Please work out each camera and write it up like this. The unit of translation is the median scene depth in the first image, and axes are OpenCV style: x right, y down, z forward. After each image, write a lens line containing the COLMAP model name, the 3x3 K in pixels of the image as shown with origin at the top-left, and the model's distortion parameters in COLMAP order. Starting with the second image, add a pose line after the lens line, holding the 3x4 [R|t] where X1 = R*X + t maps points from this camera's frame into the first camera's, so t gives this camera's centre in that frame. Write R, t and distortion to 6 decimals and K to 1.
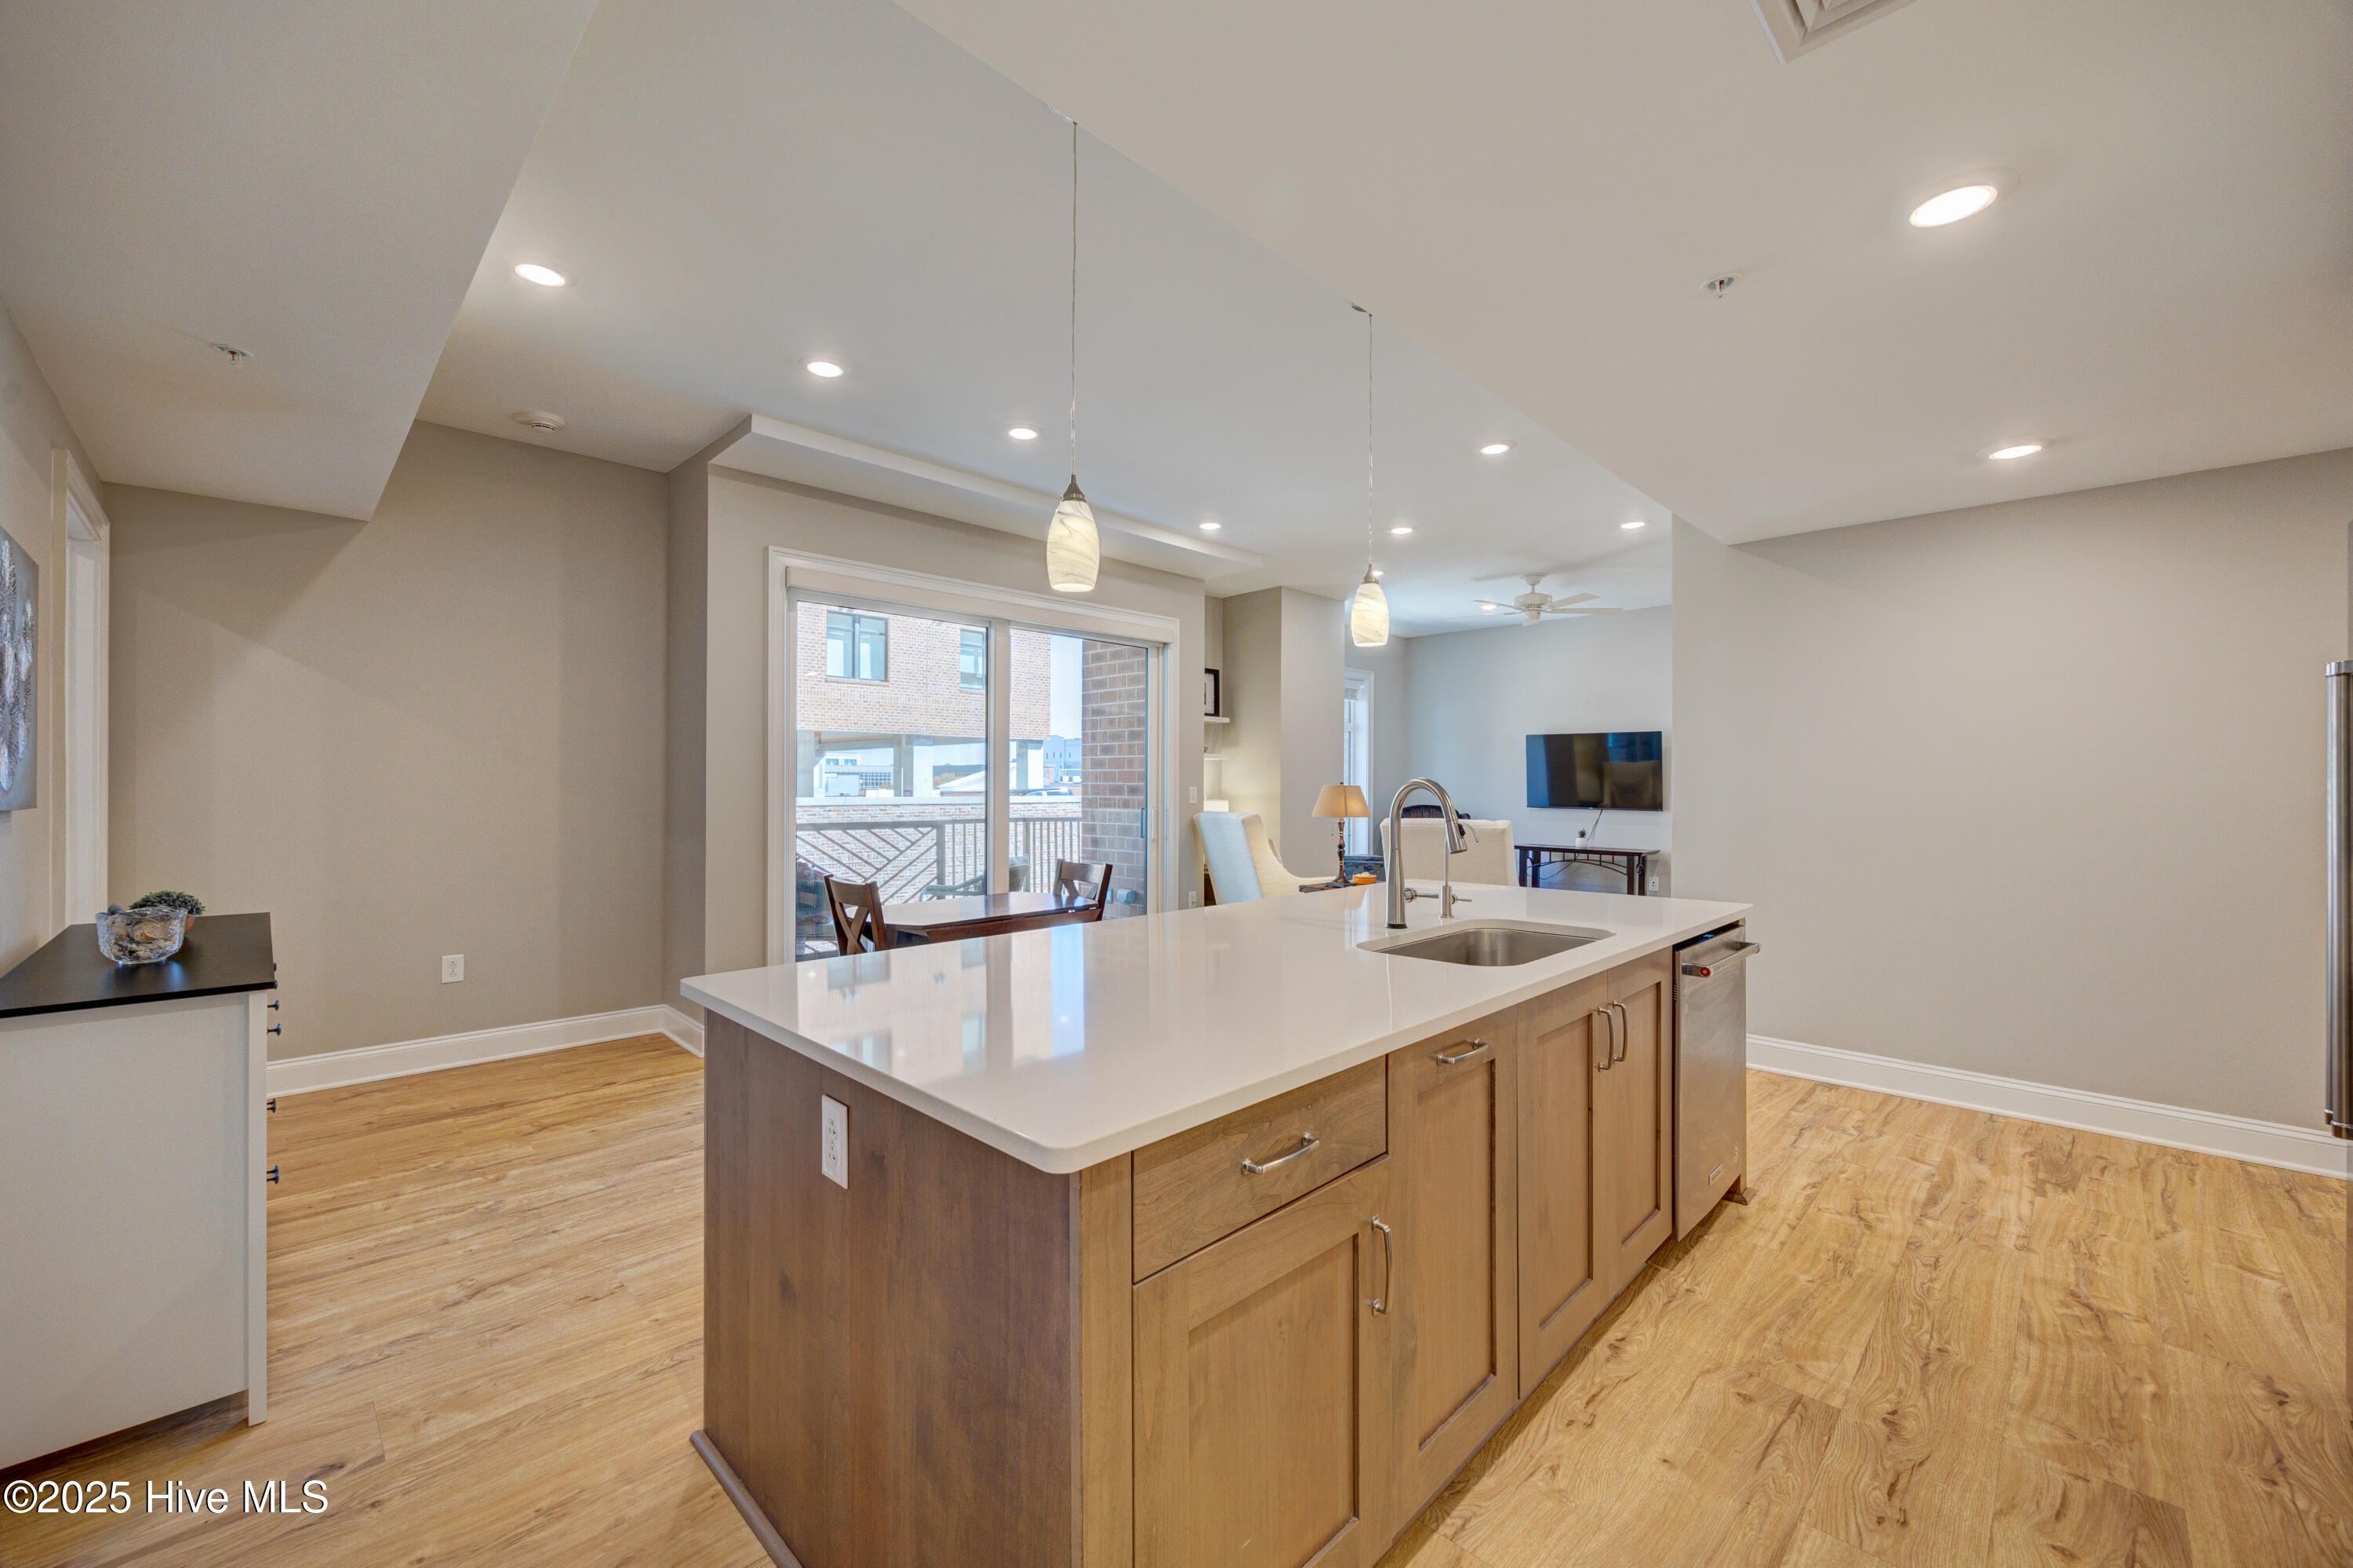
lens RADIAL K [[940.7, 0, 1174.9], [0, 940.7, 777.7], [0, 0, 1]] dist [-0.000103, -0.000185]
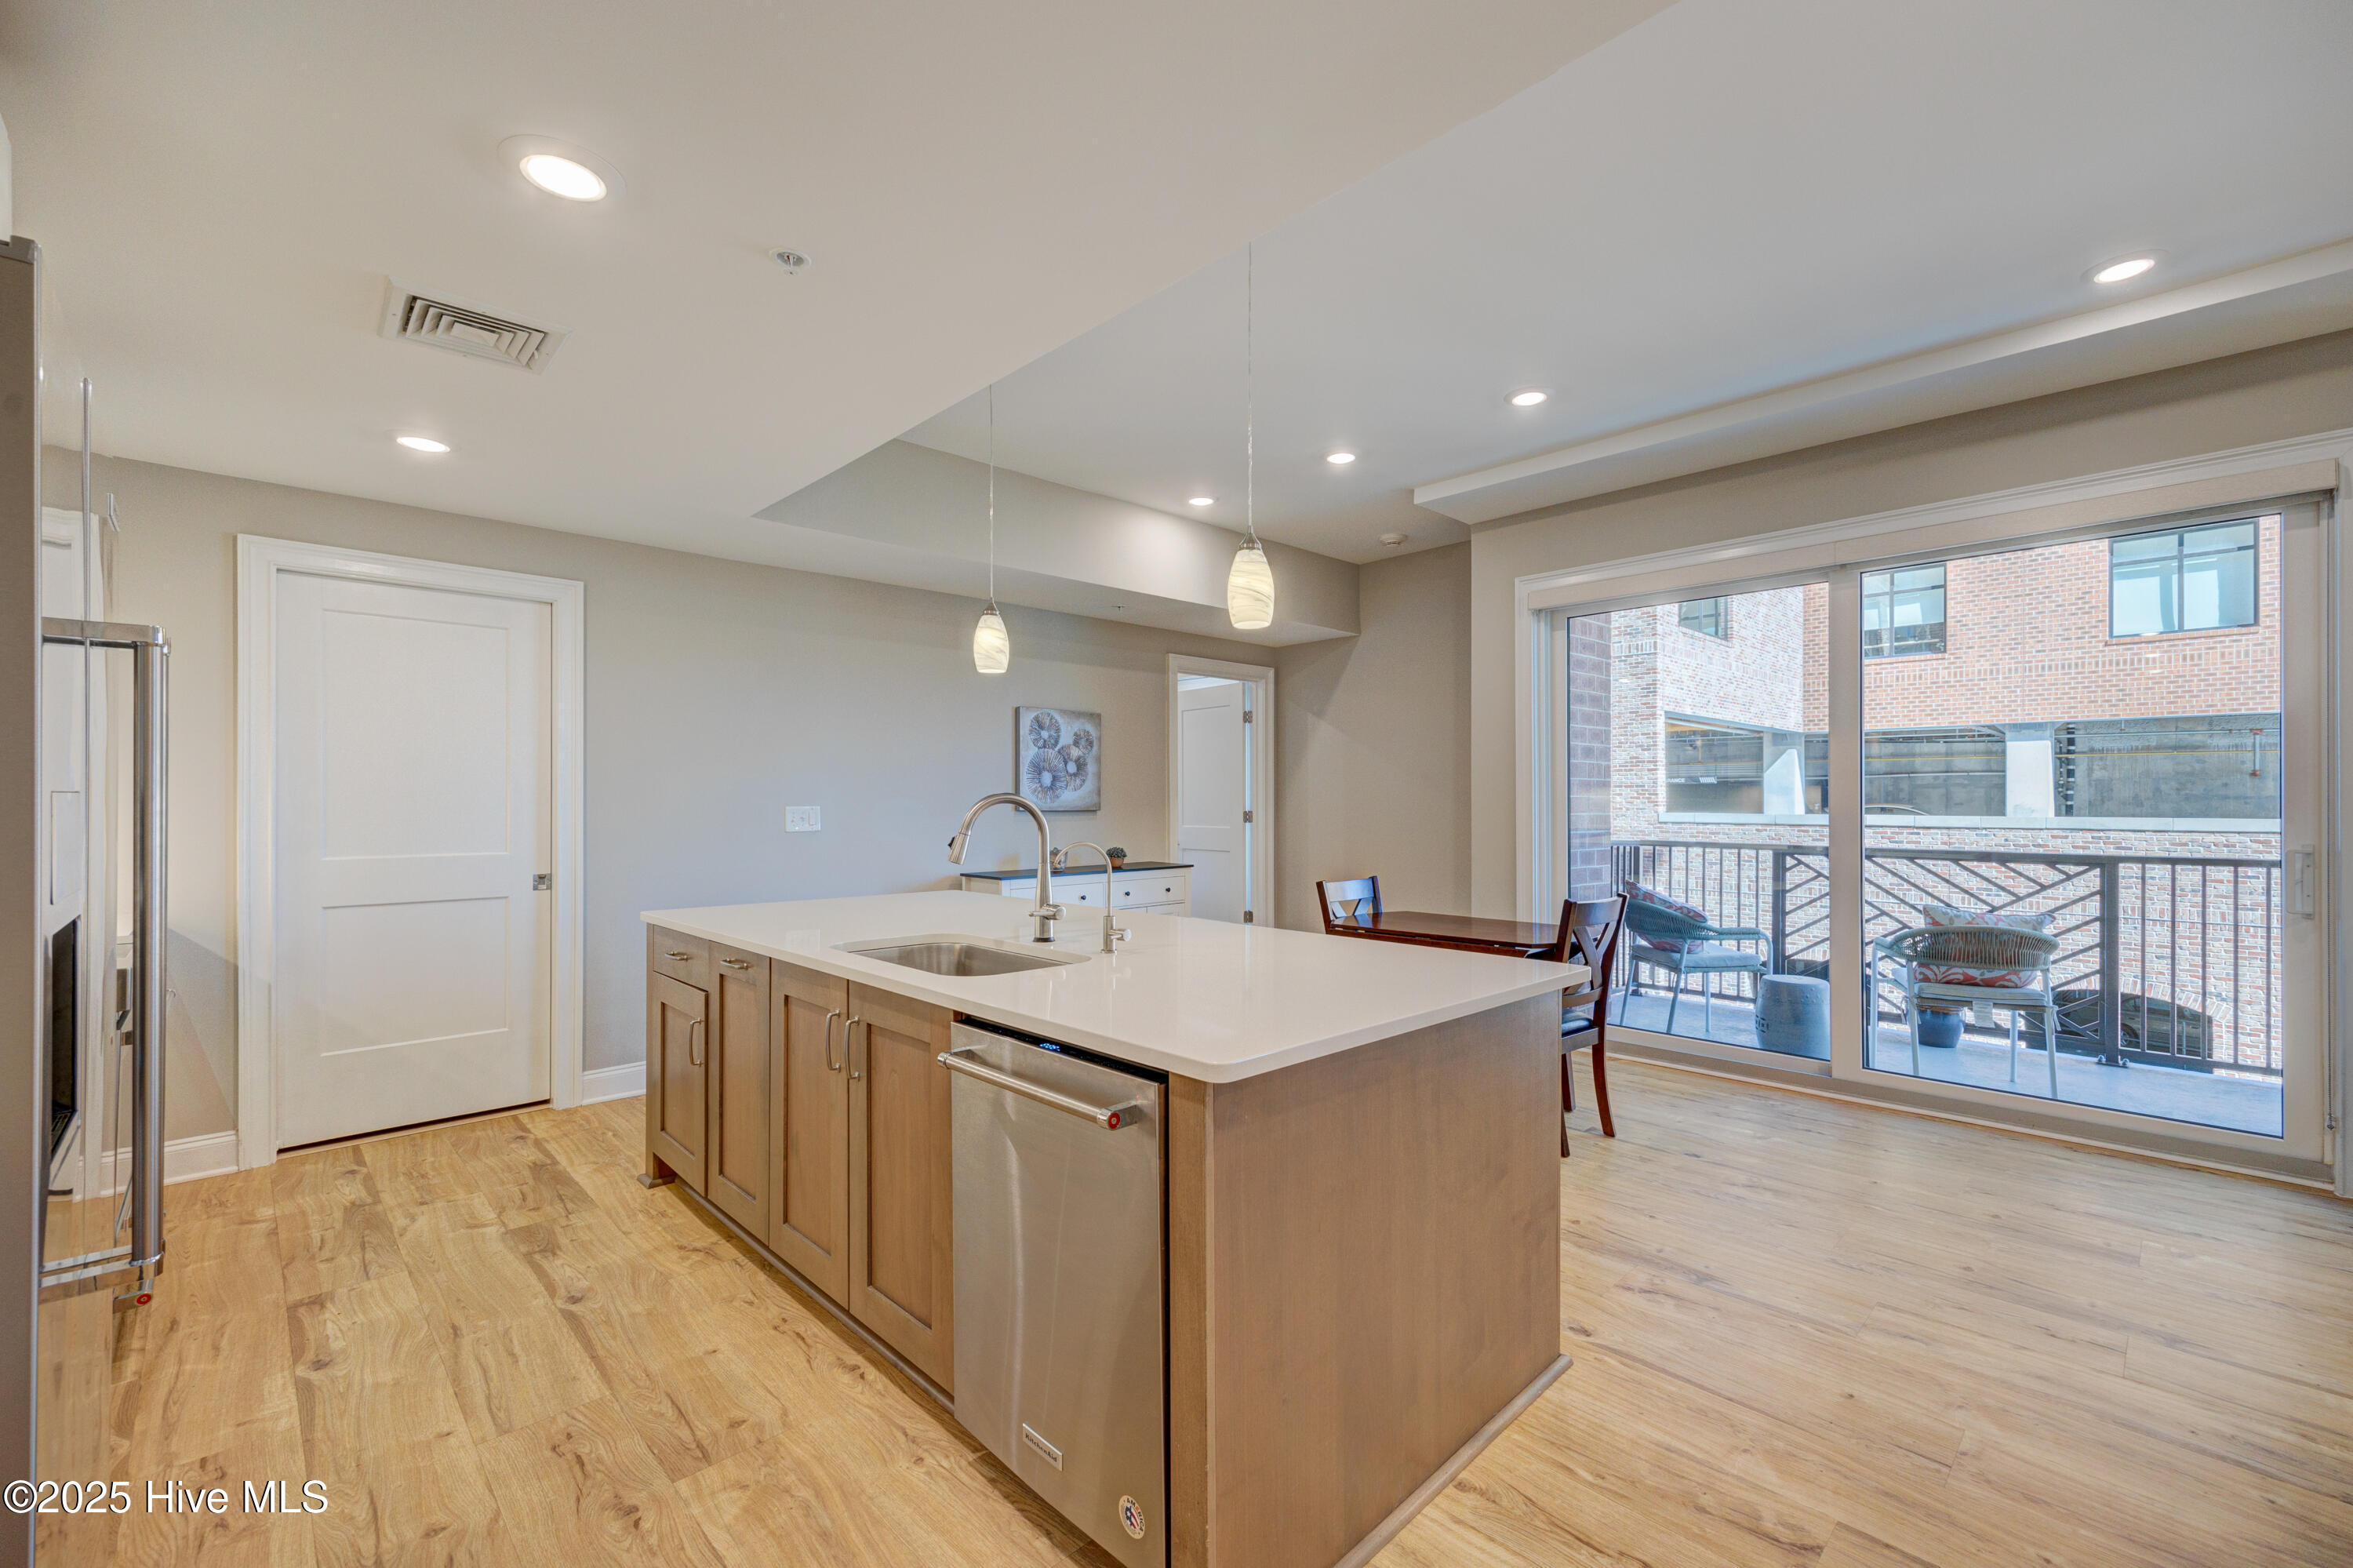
lens RADIAL K [[960.2, 0, 1169.2], [0, 960.2, 813.4], [0, 0, 1]] dist [0.006663, 0.000150]
pose [[-0.027790, 0.012559, -0.999535, 0.403796], [0.008904, 0.999885, 0.012316, 0.002855], [0.999574, -0.008557, -0.027899, 0.376141]]
